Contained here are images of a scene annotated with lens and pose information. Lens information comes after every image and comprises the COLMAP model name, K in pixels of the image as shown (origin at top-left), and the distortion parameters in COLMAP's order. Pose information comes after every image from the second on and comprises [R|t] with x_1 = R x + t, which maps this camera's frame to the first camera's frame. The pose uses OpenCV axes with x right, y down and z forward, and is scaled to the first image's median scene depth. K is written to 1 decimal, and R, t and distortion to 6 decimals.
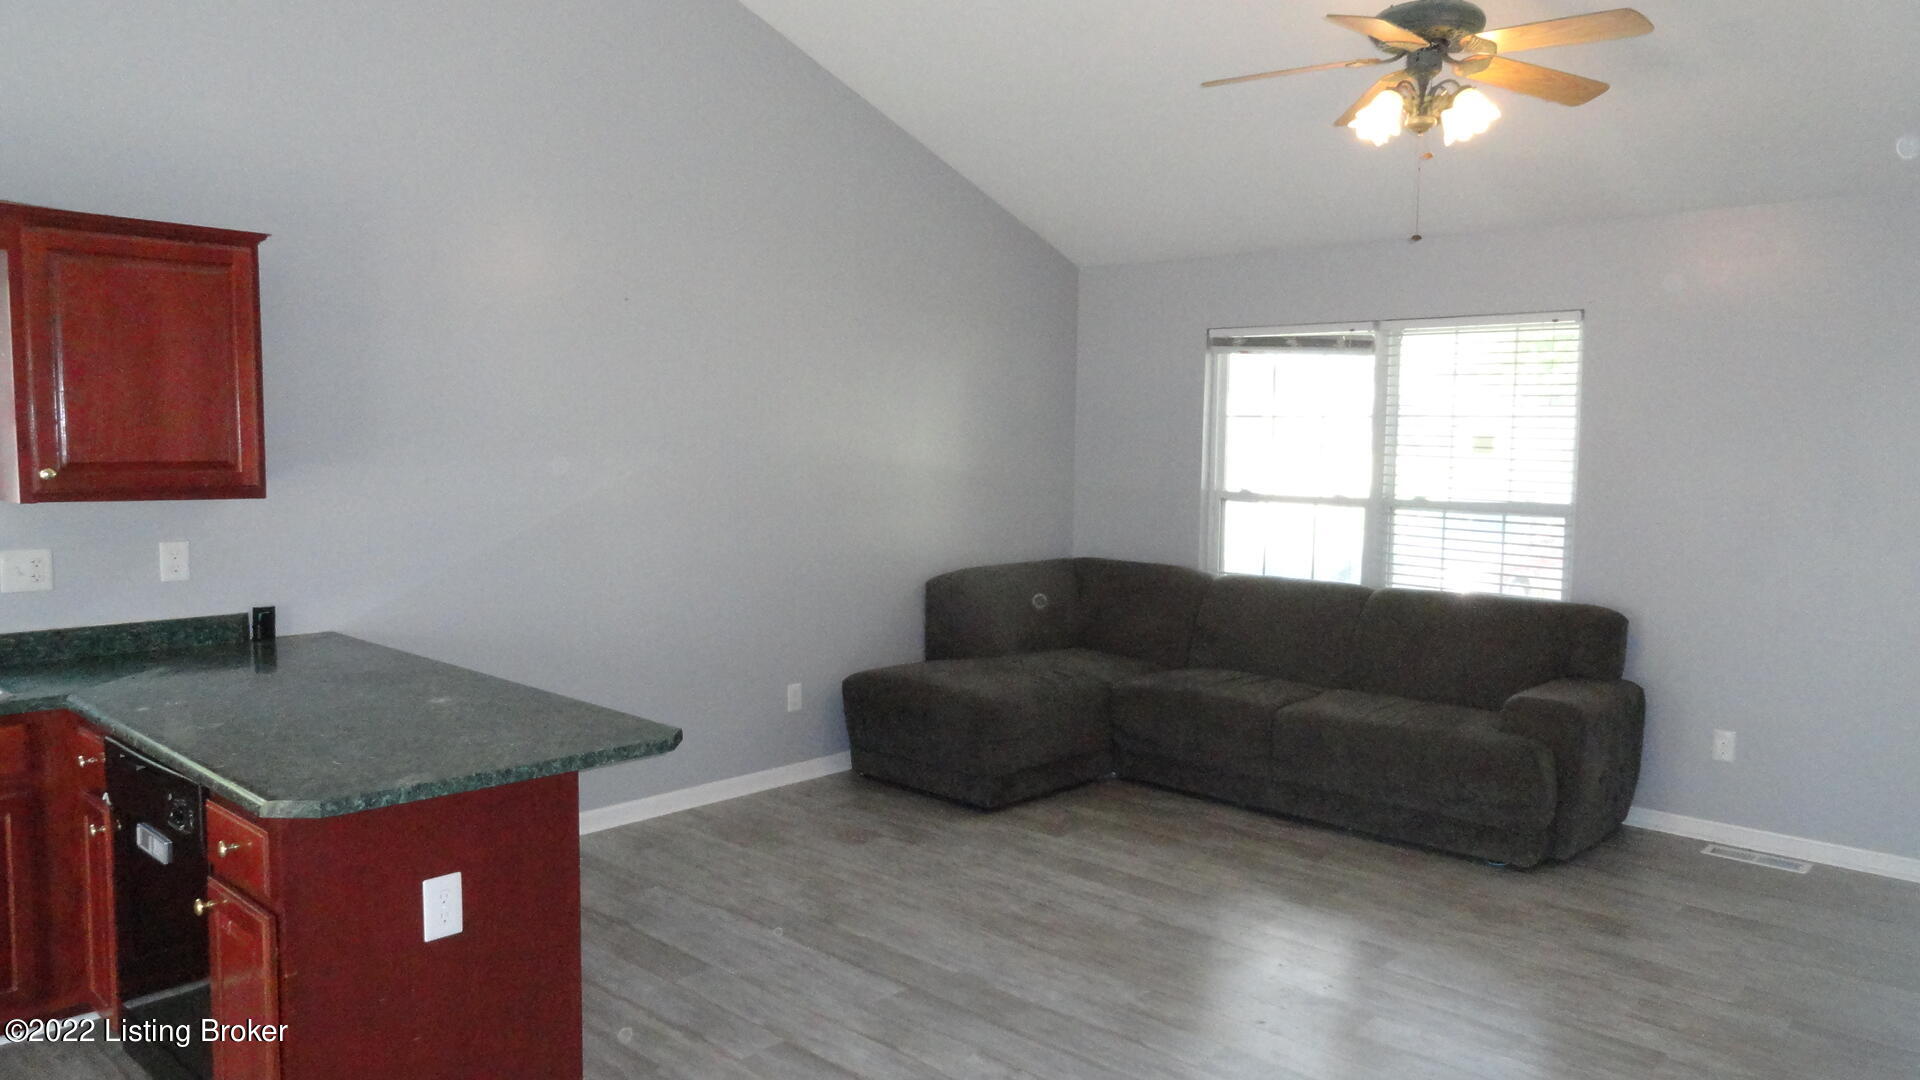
lens RADIAL K [[1309.9, 0, 960.0], [0, 1309.9, 540.0], [0, 0, 1]] dist [0.003255, -0.001530]
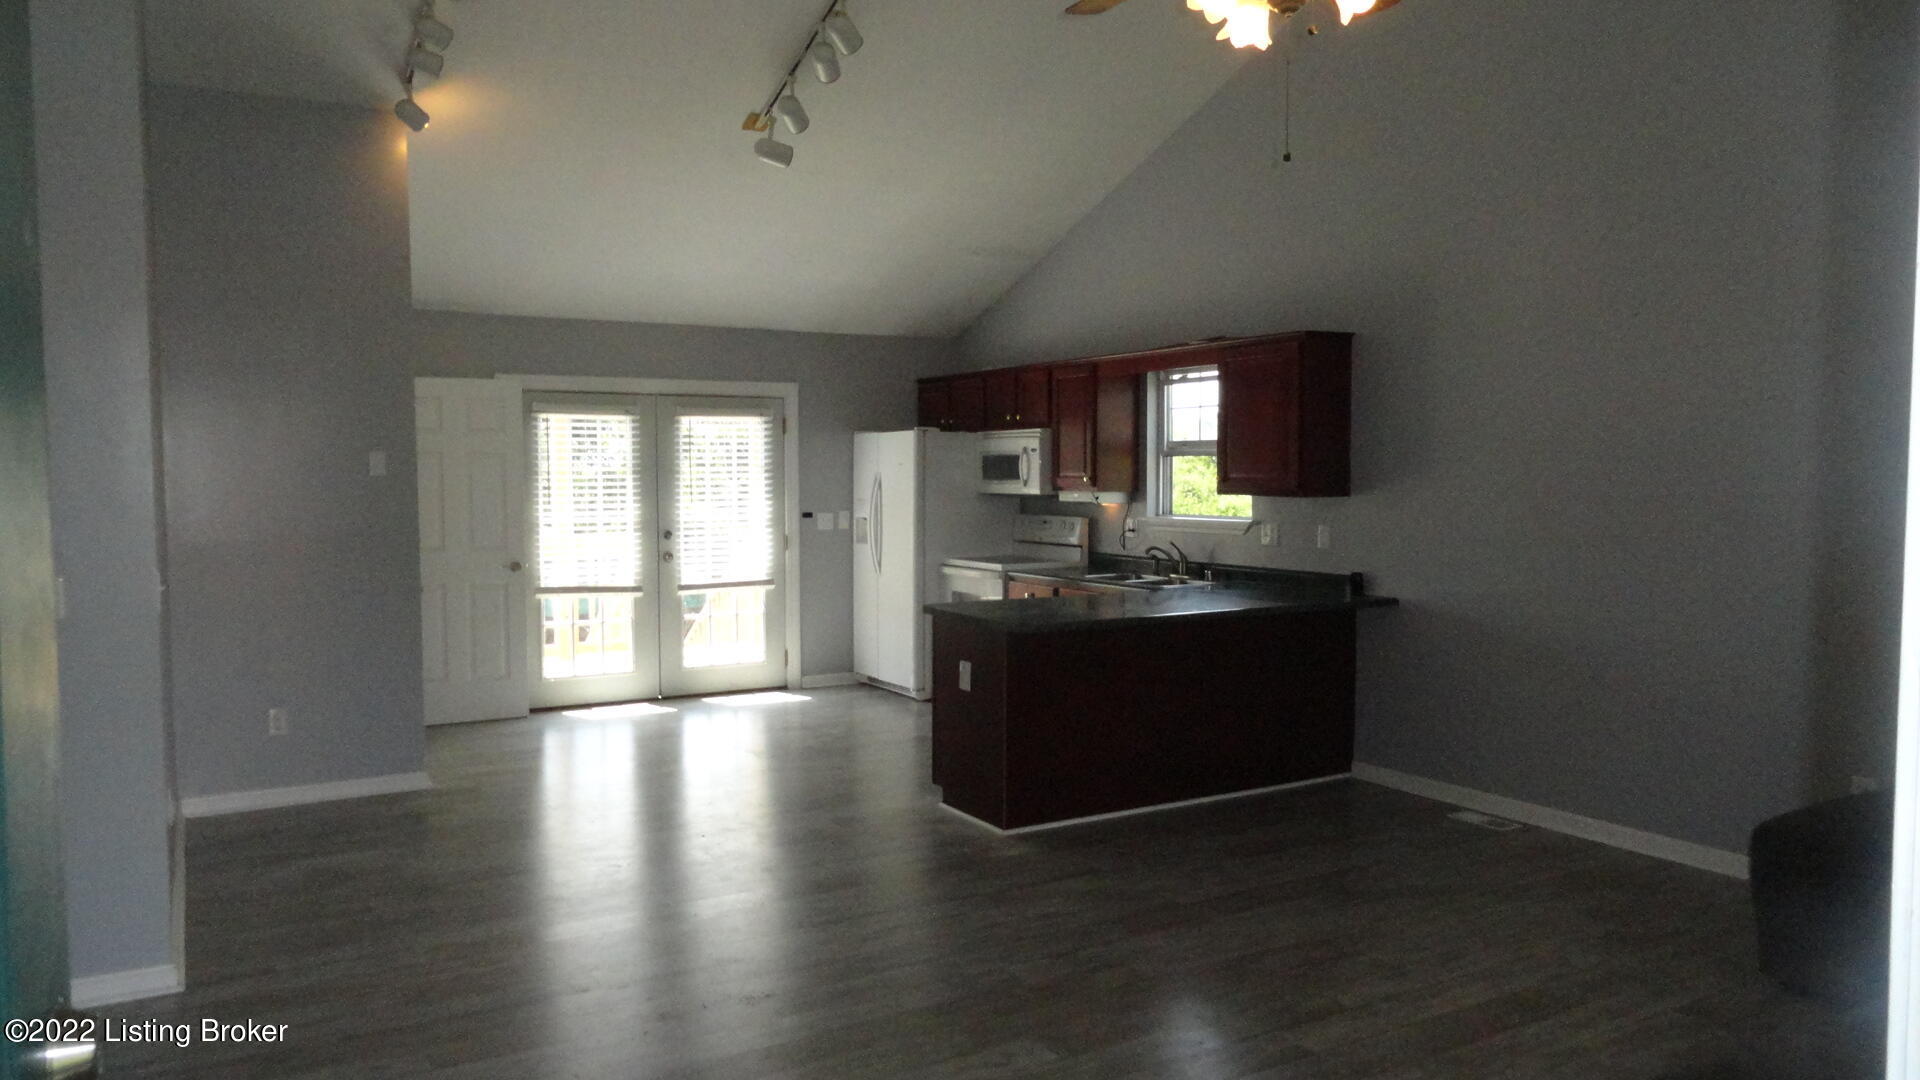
lens RADIAL K [[1309.9, 0, 960.0], [0, 1309.9, 540.0], [0, 0, 1]] dist [0.003255, -0.001530]
pose [[-0.267442, 0.044916, -0.962526, 0.797831], [-0.078248, 0.994602, 0.068154, -0.041930], [0.960391, 0.093543, -0.262484, 0.742412]]
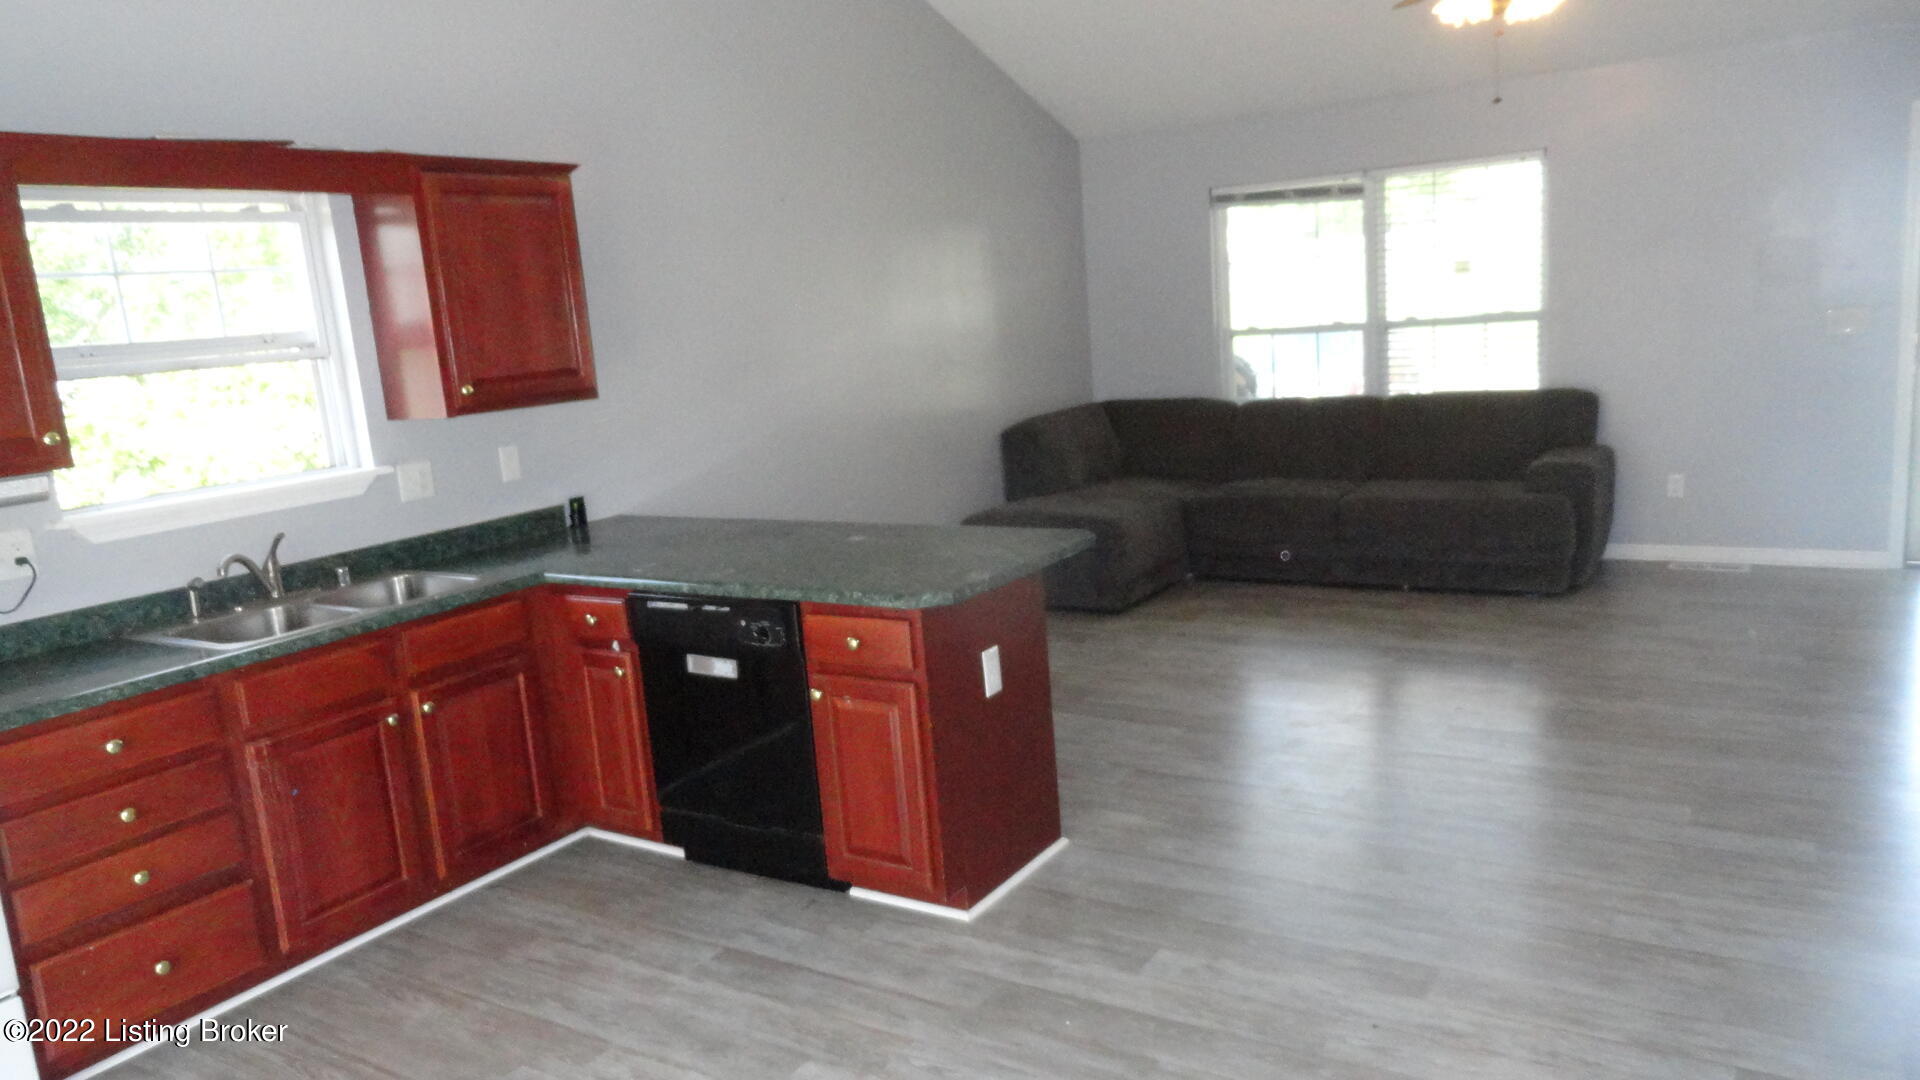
lens RADIAL K [[1309.9, 0, 960.0], [0, 1309.9, 540.0], [0, 0, 1]] dist [0.003255, -0.001530]
pose [[0.979520, -0.119613, 0.161966, -0.307130], [0.103929, 0.989331, 0.102096, 0.004725], [-0.172450, -0.083172, 0.981501, -0.140513]]
